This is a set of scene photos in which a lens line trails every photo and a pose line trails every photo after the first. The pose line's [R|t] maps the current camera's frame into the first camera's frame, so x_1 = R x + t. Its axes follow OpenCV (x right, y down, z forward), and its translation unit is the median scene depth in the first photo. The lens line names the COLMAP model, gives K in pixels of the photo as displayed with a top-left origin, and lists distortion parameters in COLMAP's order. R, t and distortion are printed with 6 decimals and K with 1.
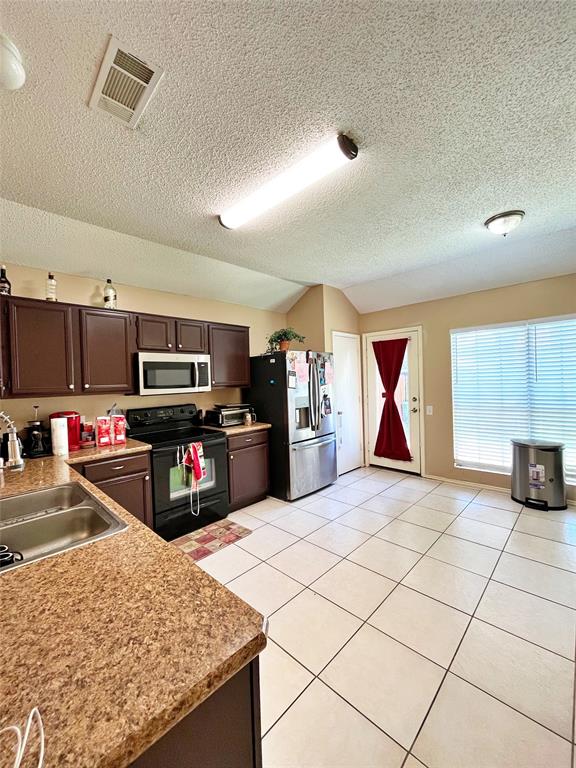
lens RADIAL K [[309.8, 0, 284.5], [0, 309.8, 390.4], [0, 0, 1]] dist [-0.003192, 0.000380]
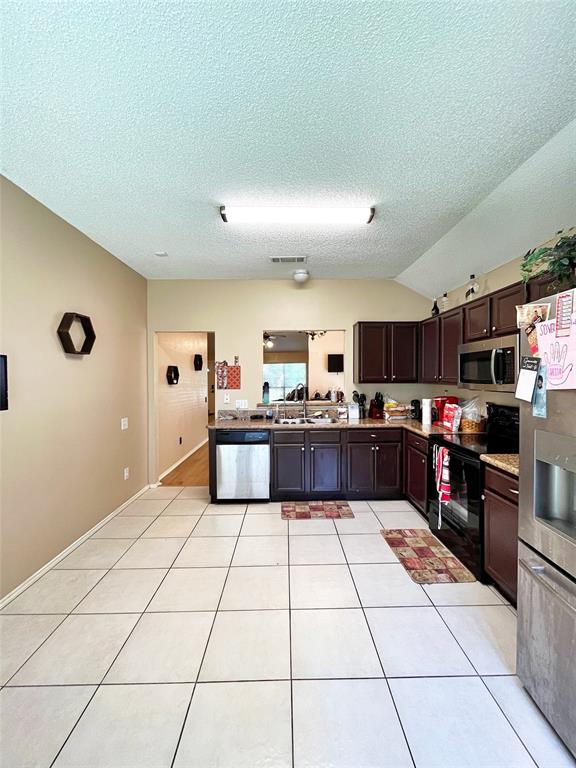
lens RADIAL K [[309.8, 0, 292.1], [0, 309.8, 379.1], [0, 0, 1]] dist [-0.003192, 0.000380]
pose [[-0.703845, 0.039796, -0.709238, 0.606862], [0.005297, 0.998696, 0.050781, -0.066771], [0.710334, 0.031985, -0.703137, 1.287722]]
